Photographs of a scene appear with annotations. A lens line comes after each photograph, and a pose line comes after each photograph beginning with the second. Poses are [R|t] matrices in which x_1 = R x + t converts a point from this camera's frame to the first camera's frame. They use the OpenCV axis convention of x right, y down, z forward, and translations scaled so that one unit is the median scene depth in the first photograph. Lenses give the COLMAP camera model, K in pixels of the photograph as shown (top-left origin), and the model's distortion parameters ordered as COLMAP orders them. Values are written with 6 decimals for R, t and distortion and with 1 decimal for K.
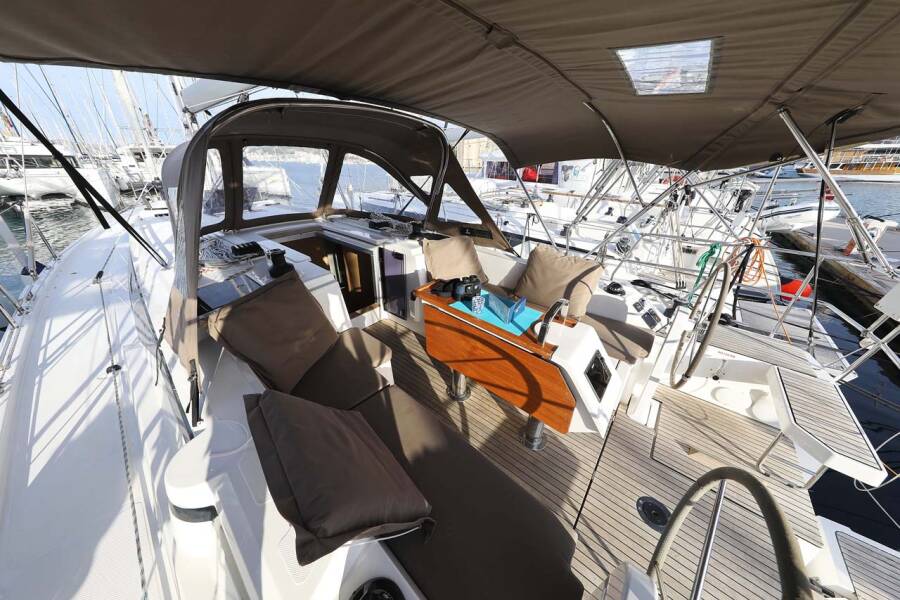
lens RADIAL K [[290.3, 0, 452.1], [0, 290.3, 309.7], [0, 0, 1]] dist [0.000754, 0.000117]
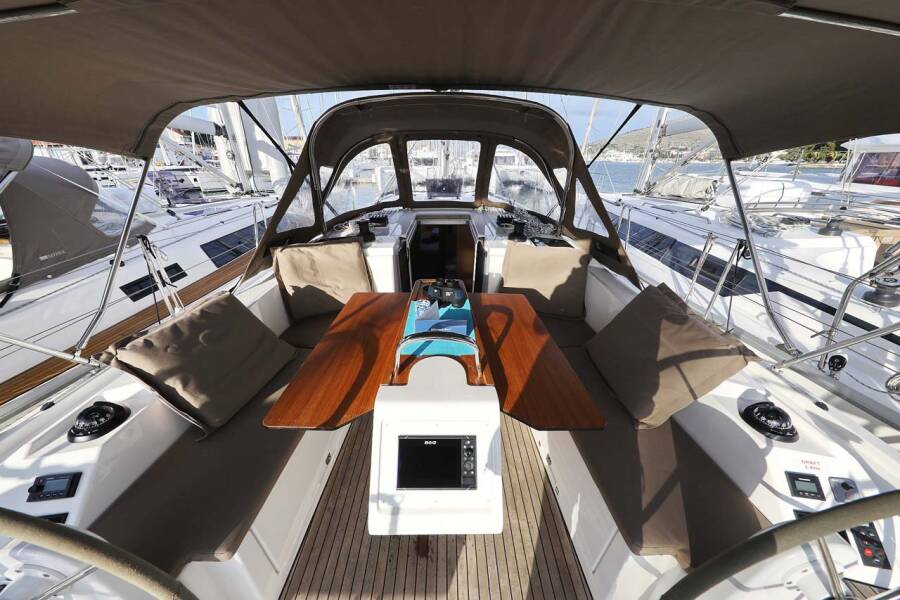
lens RADIAL K [[309.4, 0, 446.1], [0, 309.4, 301.9], [0, 0, 1]] dist [0.001150, 0.000023]
pose [[0.653432, 0.312271, -0.689575, 0.418387], [-0.341170, 0.934670, 0.099972, -0.096506], [0.675743, 0.169938, 0.717281, 0.241117]]
